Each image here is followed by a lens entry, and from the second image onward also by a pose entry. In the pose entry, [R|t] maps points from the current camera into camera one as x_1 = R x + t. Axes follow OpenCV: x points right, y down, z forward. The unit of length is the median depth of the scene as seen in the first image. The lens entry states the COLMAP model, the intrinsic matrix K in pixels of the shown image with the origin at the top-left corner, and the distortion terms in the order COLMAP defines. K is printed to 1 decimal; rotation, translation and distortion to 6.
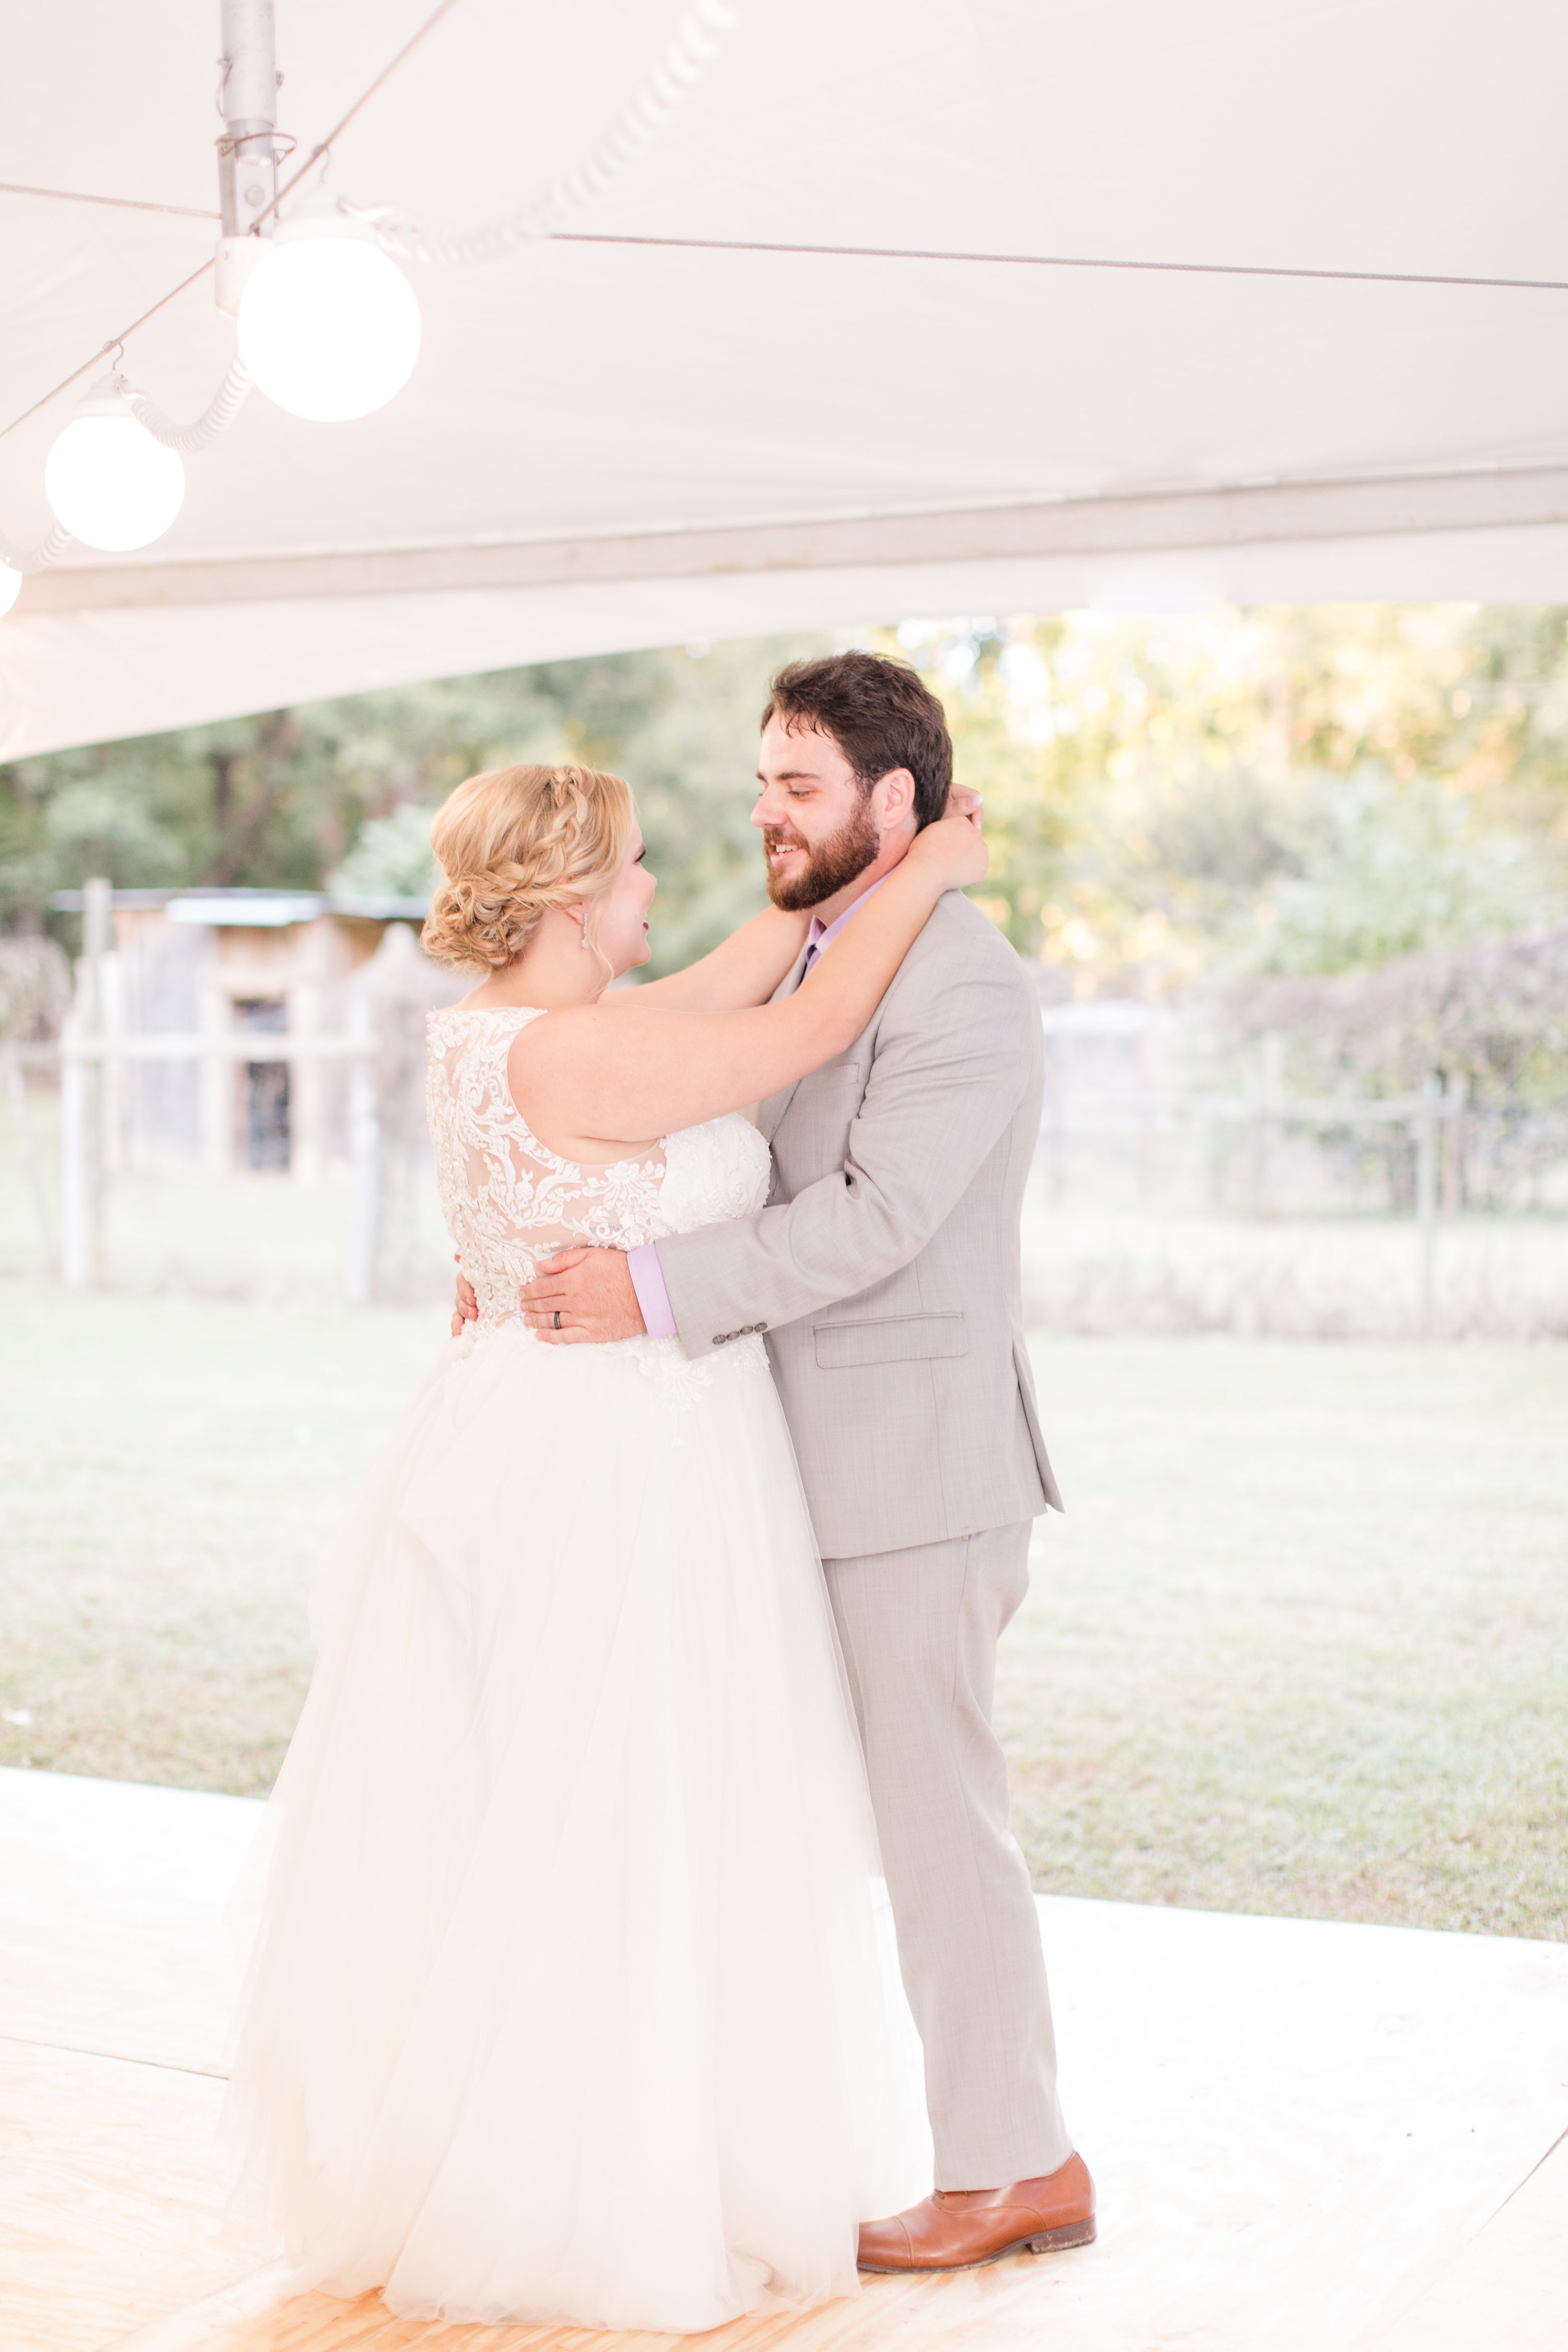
lens RADIAL K [[3345.2, 0, 784.0], [0, 3345.2, 1176.0], [0, 0, 1]] dist [0.028519, -0.032699]
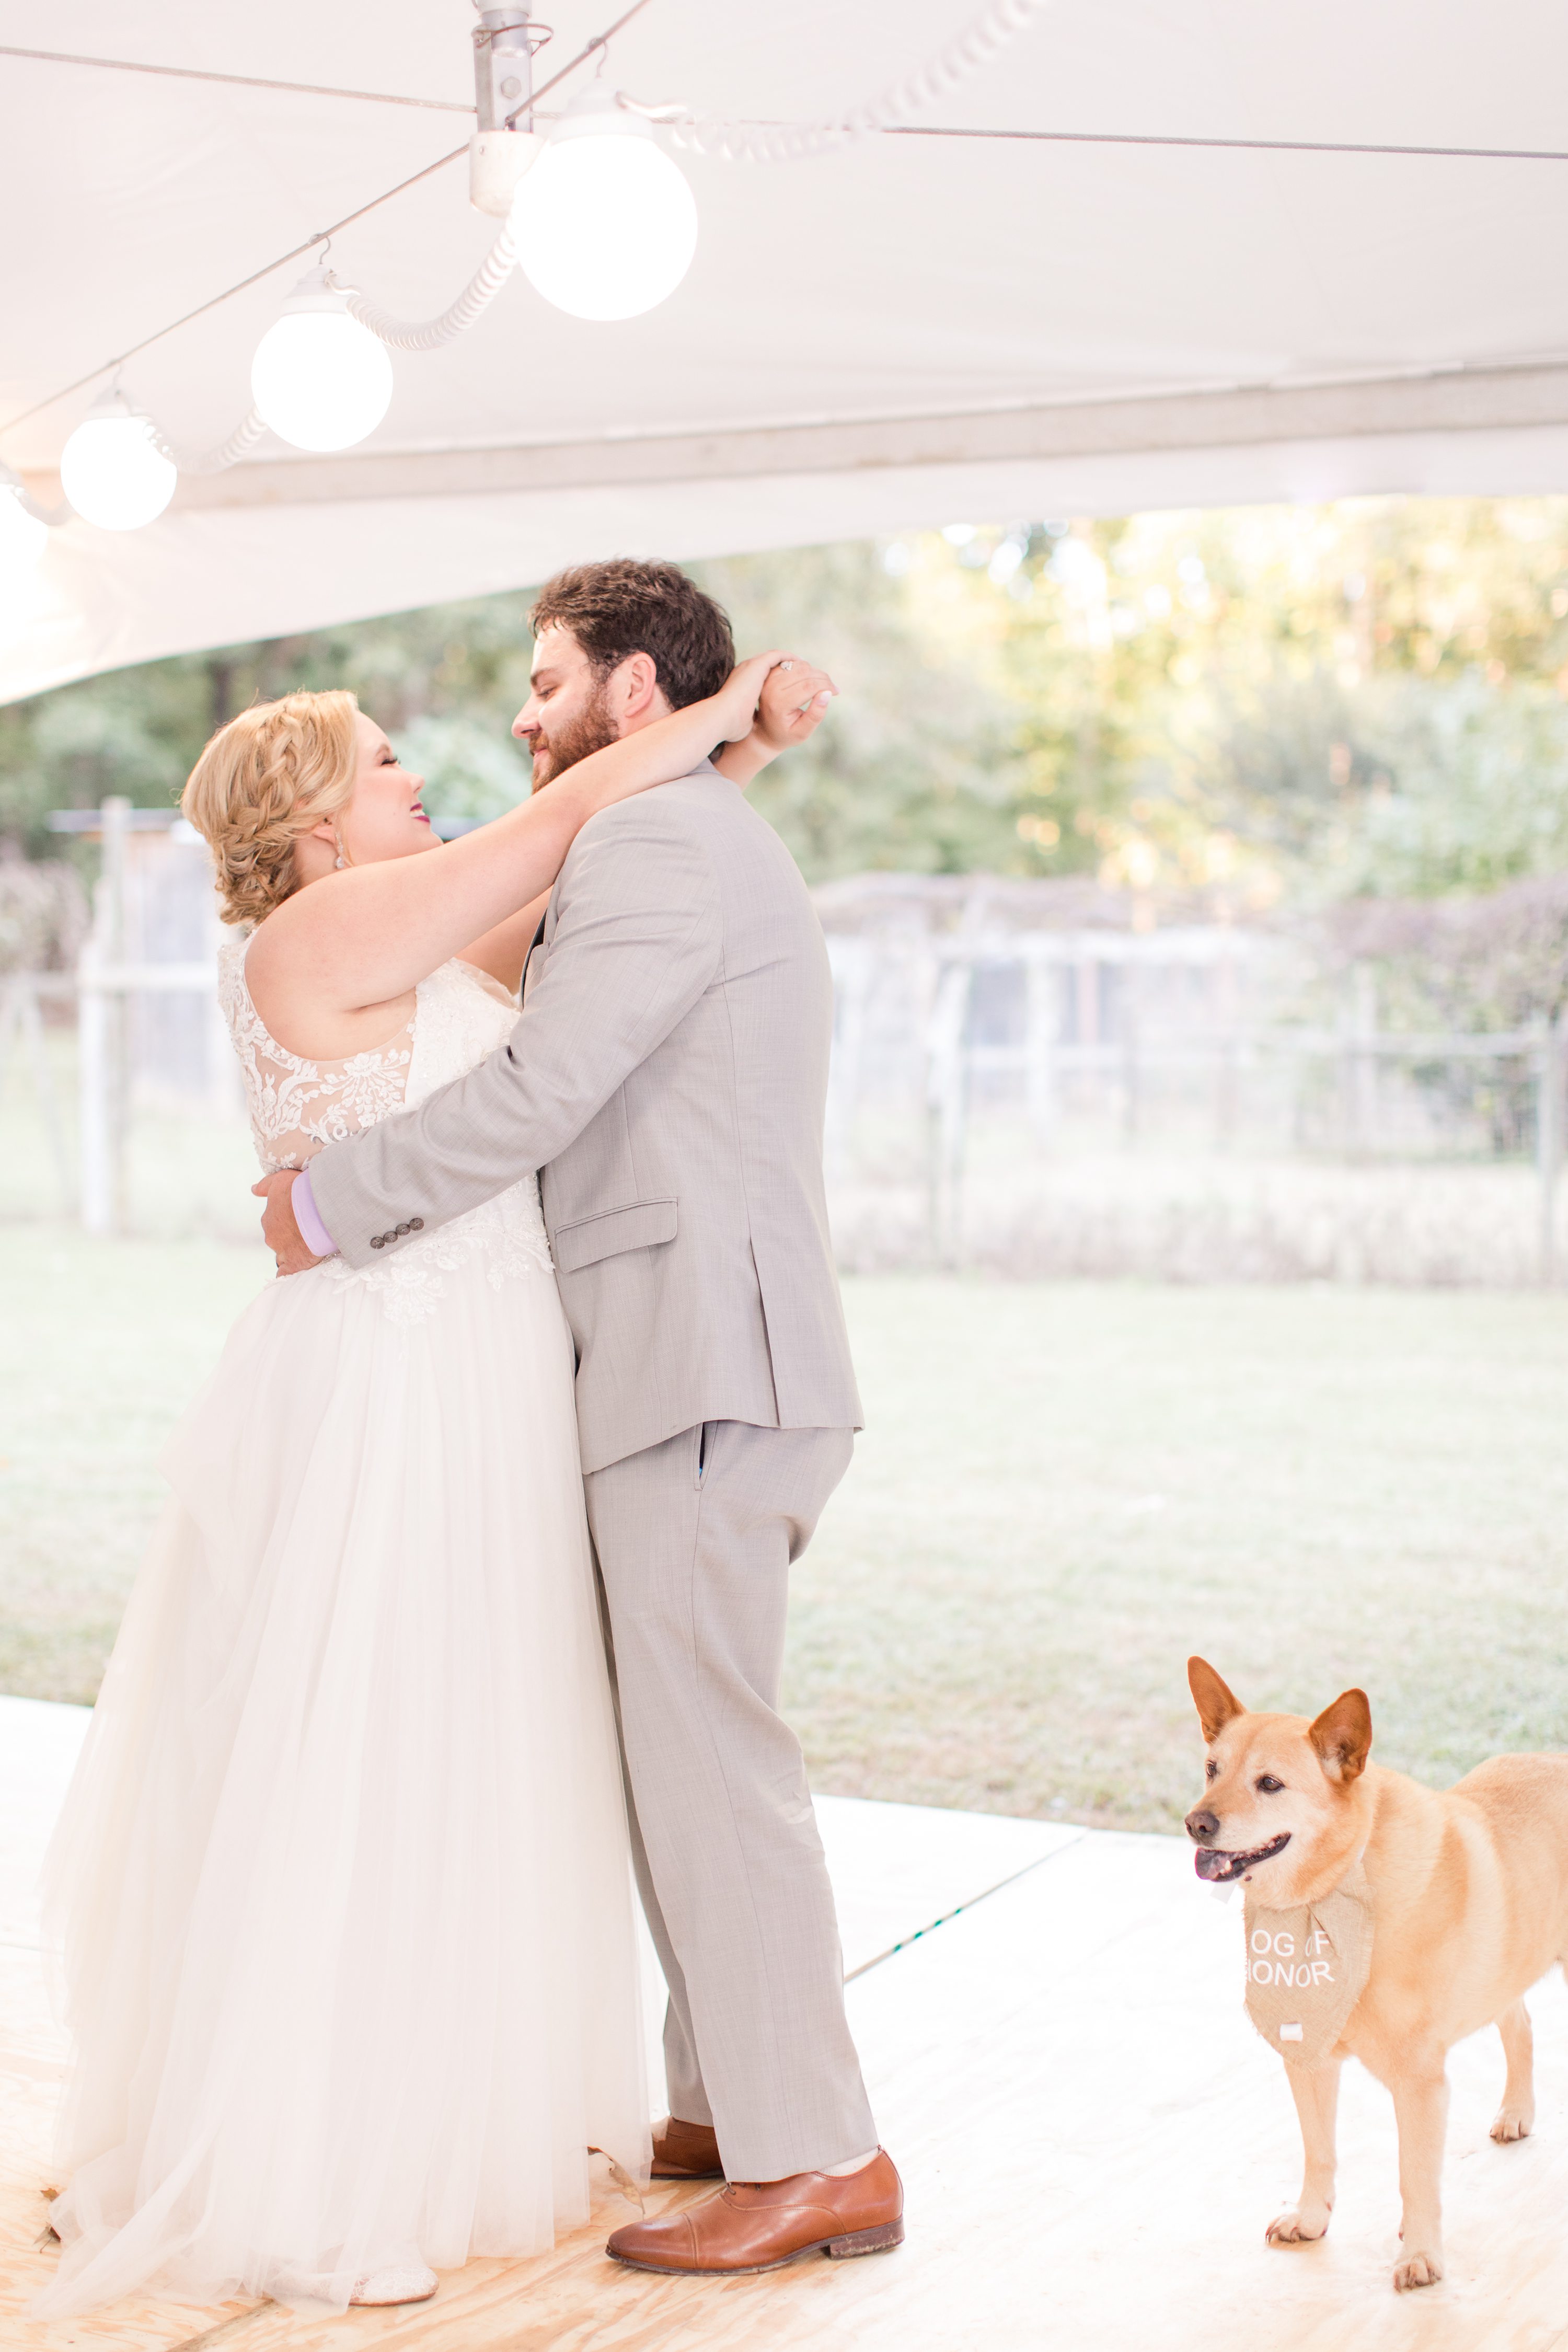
lens RADIAL K [[3611.6, 0, 715.1], [0, 3611.6, 1285.1], [0, 0, 1]] dist [0.026452, -0.086966]
pose [[0.999667, 0.000703, -0.025811, -0.025583], [0.000479, 0.998953, 0.045751, 0.003326], [0.025816, -0.045748, 0.998619, -0.026063]]
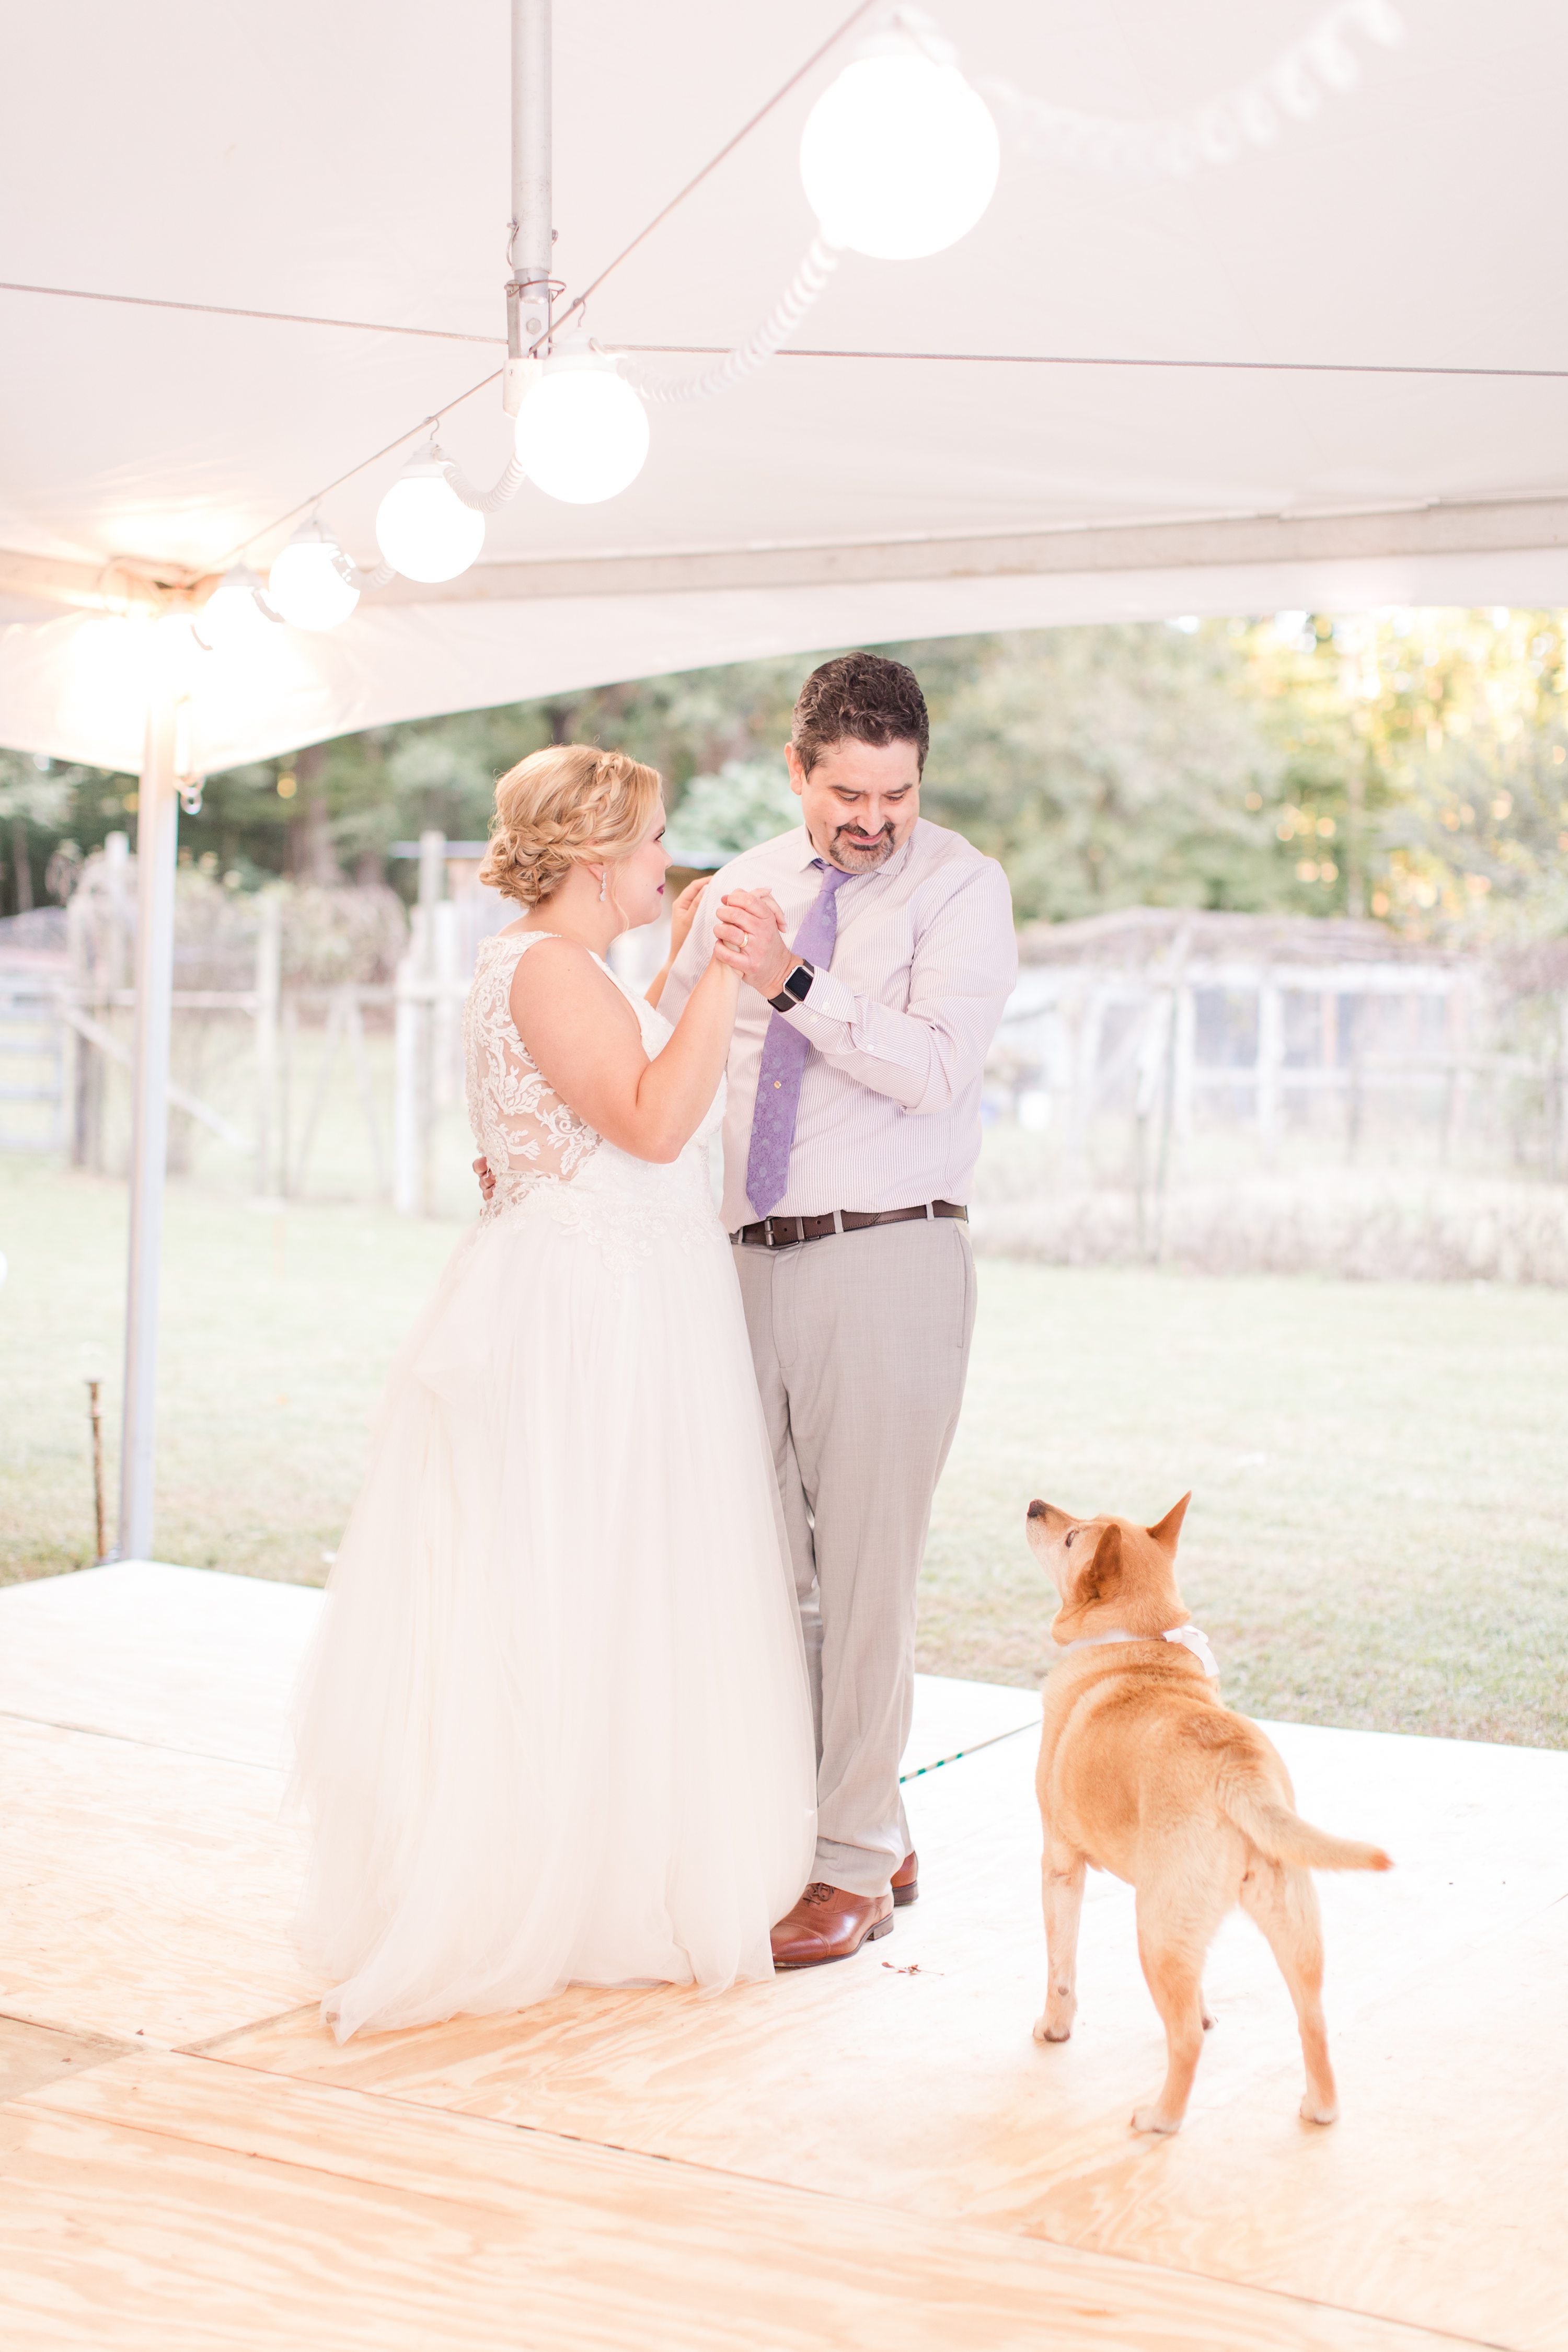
lens RADIAL K [[3345.2, 0, 784.0], [0, 3345.2, 1176.0], [0, 0, 1]] dist [0.028519, -0.032699]
pose [[0.995004, 0.022237, -0.097328, 0.027629], [-0.020921, 0.999676, 0.014521, 0.007488], [0.097620, -0.012413, 0.995146, -0.111434]]
